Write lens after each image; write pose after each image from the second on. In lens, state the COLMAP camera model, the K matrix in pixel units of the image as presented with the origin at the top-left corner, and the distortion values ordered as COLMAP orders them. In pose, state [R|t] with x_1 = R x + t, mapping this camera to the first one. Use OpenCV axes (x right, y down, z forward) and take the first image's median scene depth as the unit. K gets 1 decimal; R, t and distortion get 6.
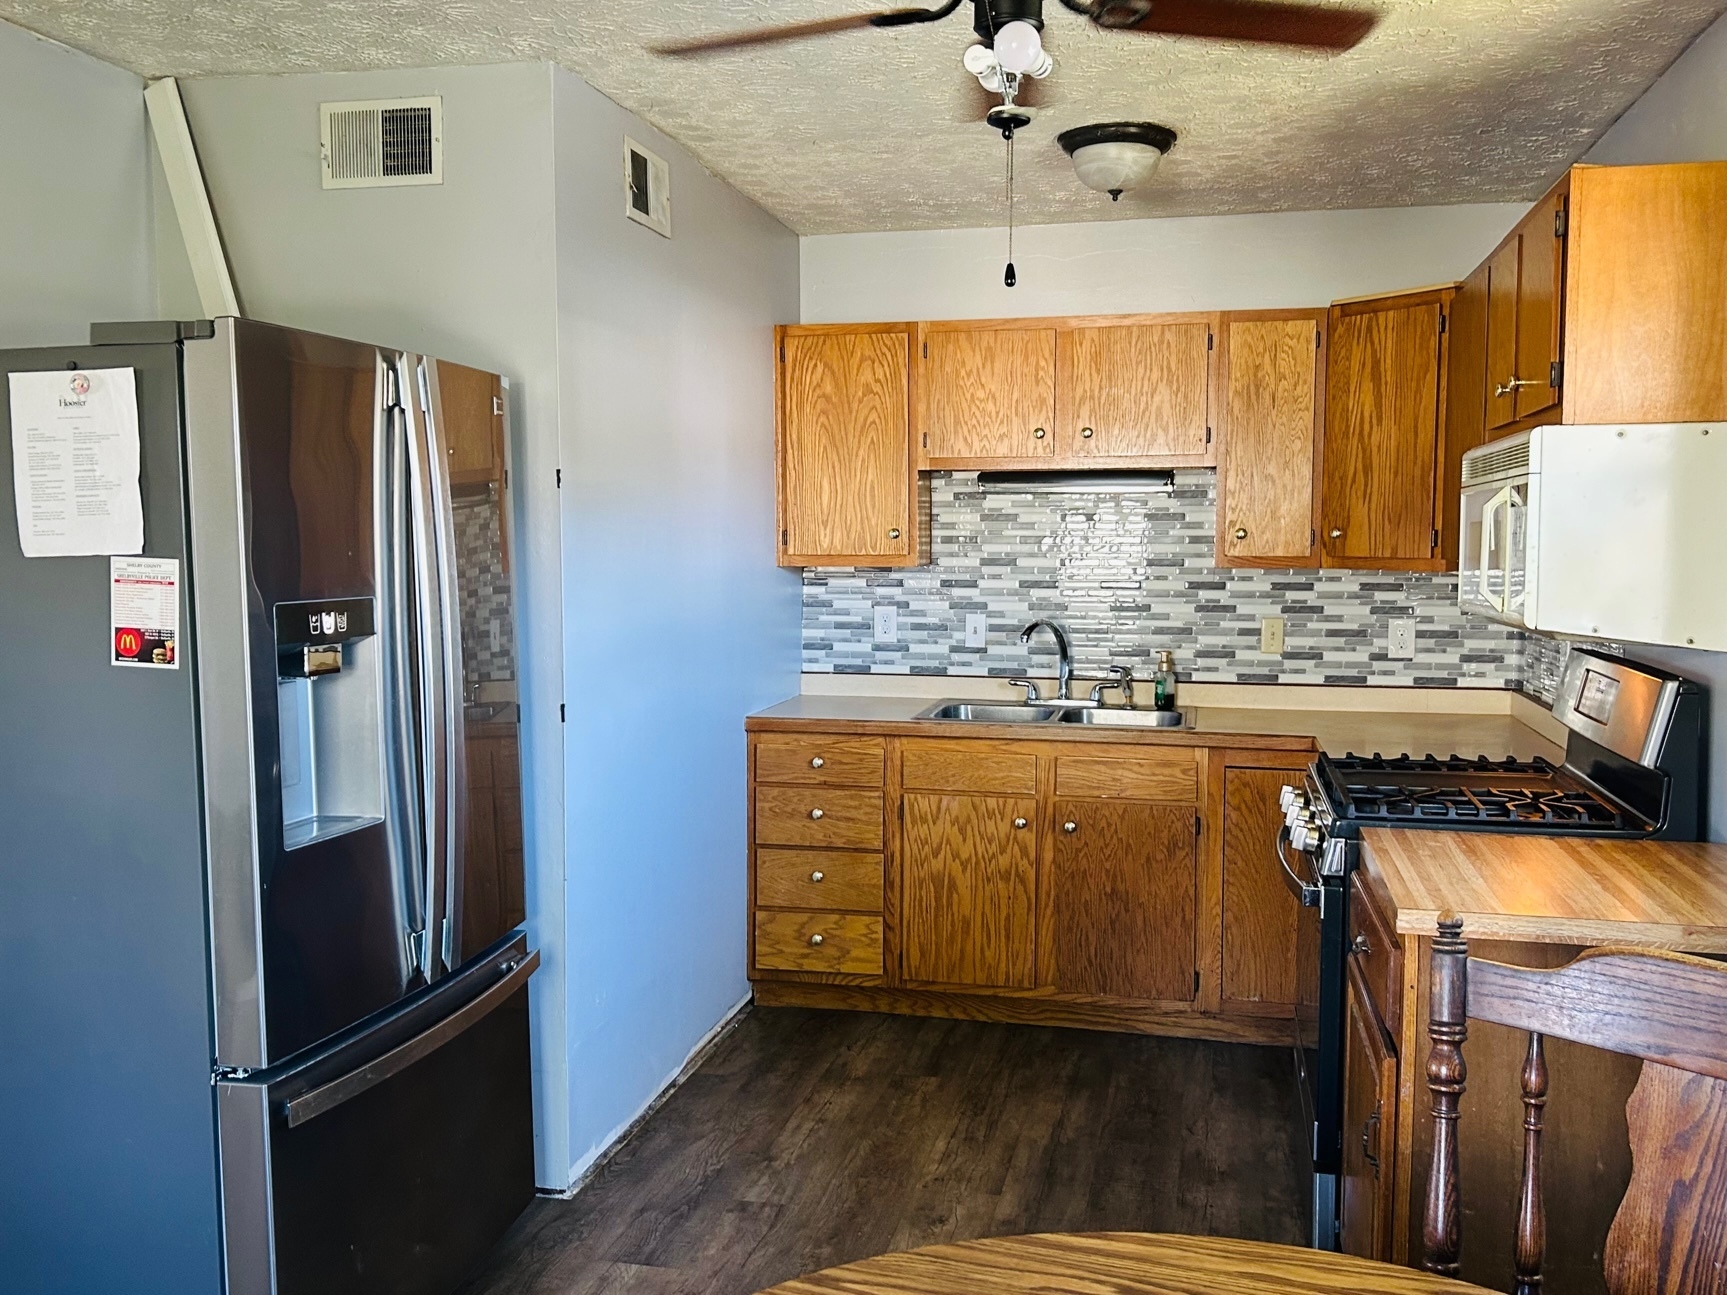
lens RADIAL K [[1308.0, 0, 863.7], [0, 1308.0, 645.7], [0, 0, 1]] dist [0.008697, 0.002387]
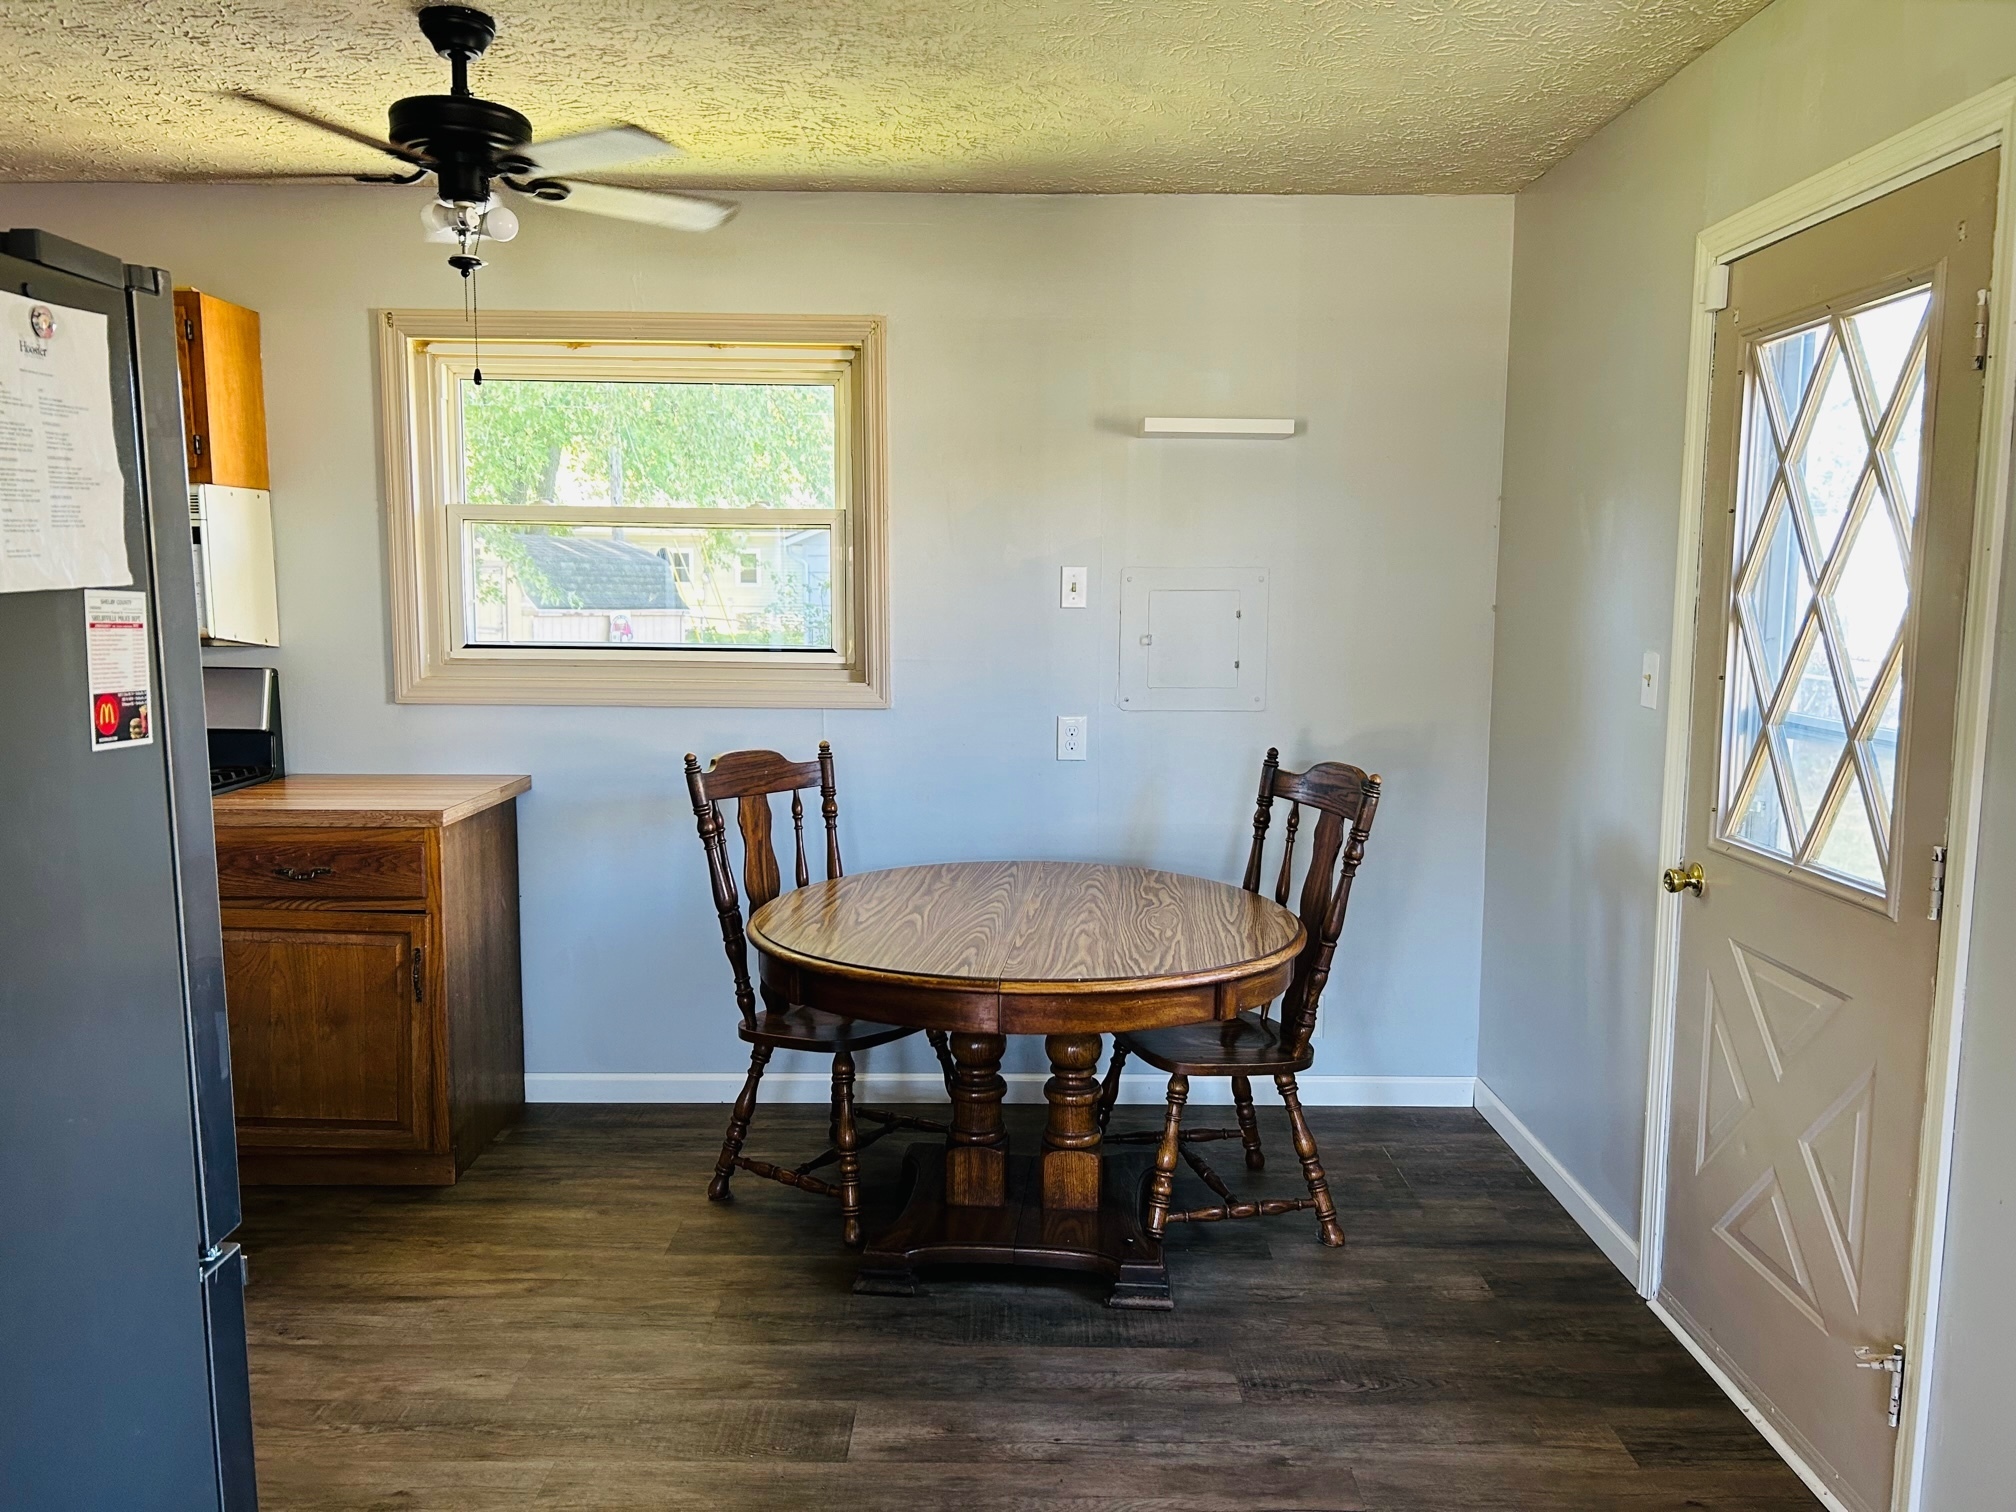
lens RADIAL K [[1526.9, 0, 1007.4], [0, 1526.9, 760.6], [0, 0, 1]] dist [0.008697, 0.002387]
pose [[-0.186884, -0.121553, 0.974833, -1.441306], [0.069200, 0.988222, 0.136489, -0.055961], [-0.979942, 0.092966, -0.176272, 0.684641]]
